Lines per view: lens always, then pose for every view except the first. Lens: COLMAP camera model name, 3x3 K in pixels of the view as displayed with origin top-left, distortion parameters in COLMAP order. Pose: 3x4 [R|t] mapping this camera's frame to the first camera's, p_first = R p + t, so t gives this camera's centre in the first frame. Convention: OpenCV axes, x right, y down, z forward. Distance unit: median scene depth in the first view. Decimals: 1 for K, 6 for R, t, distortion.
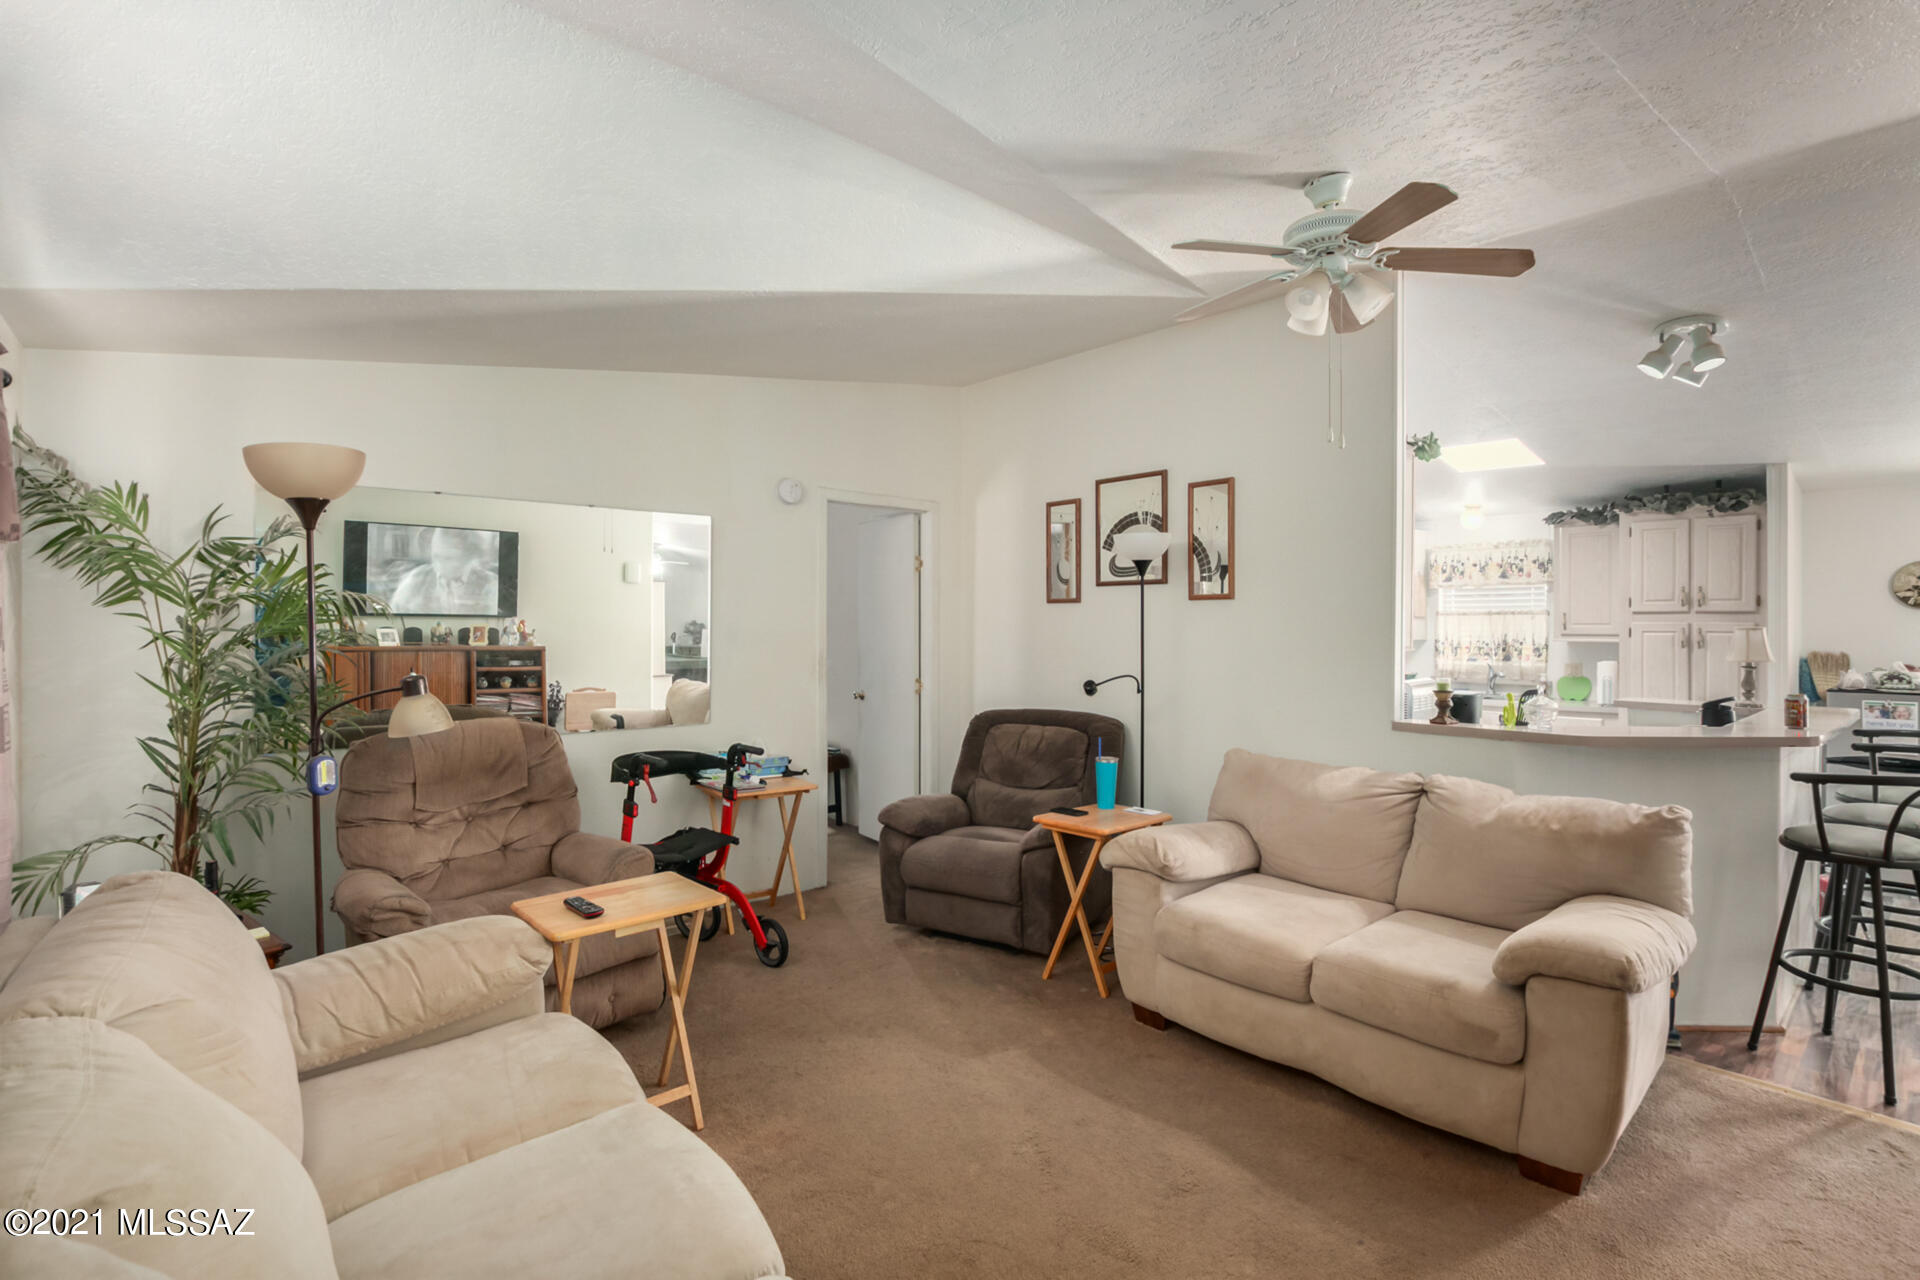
lens RADIAL K [[894.7, 0, 980.5], [0, 894.7, 621.1], [0, 0, 1]] dist [-0.035031, 0.006429]
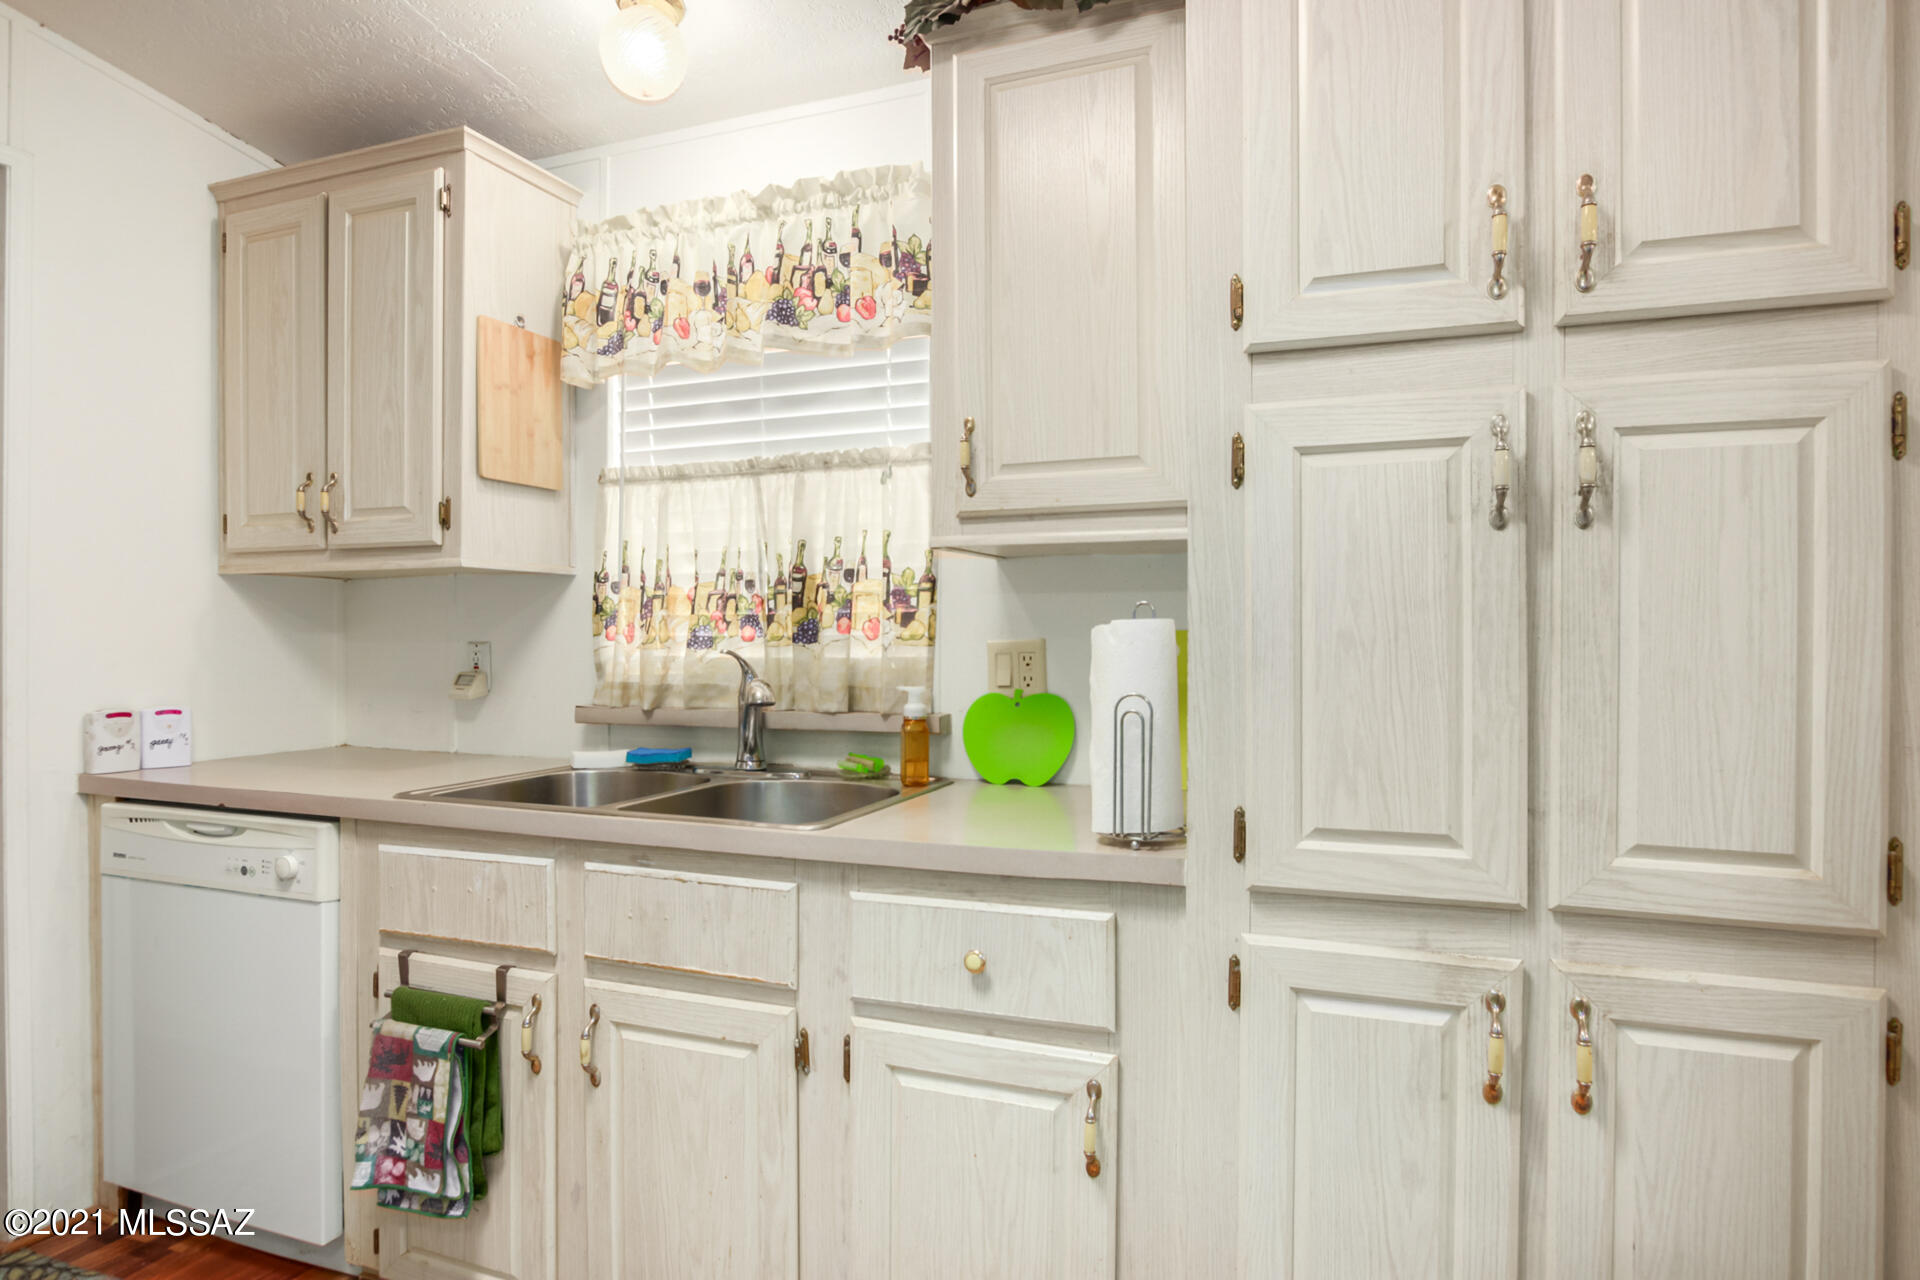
lens RADIAL K [[1077.9, 0, 954.8], [0, 1077.9, 631.0], [0, 0, 1]] dist [-0.021121, 0.003551]
pose [[0.883980, -0.009283, 0.467433, 0.514418], [0.006112, 0.999947, 0.008300, 0.041806], [-0.467485, -0.004480, 0.883989, 0.735236]]
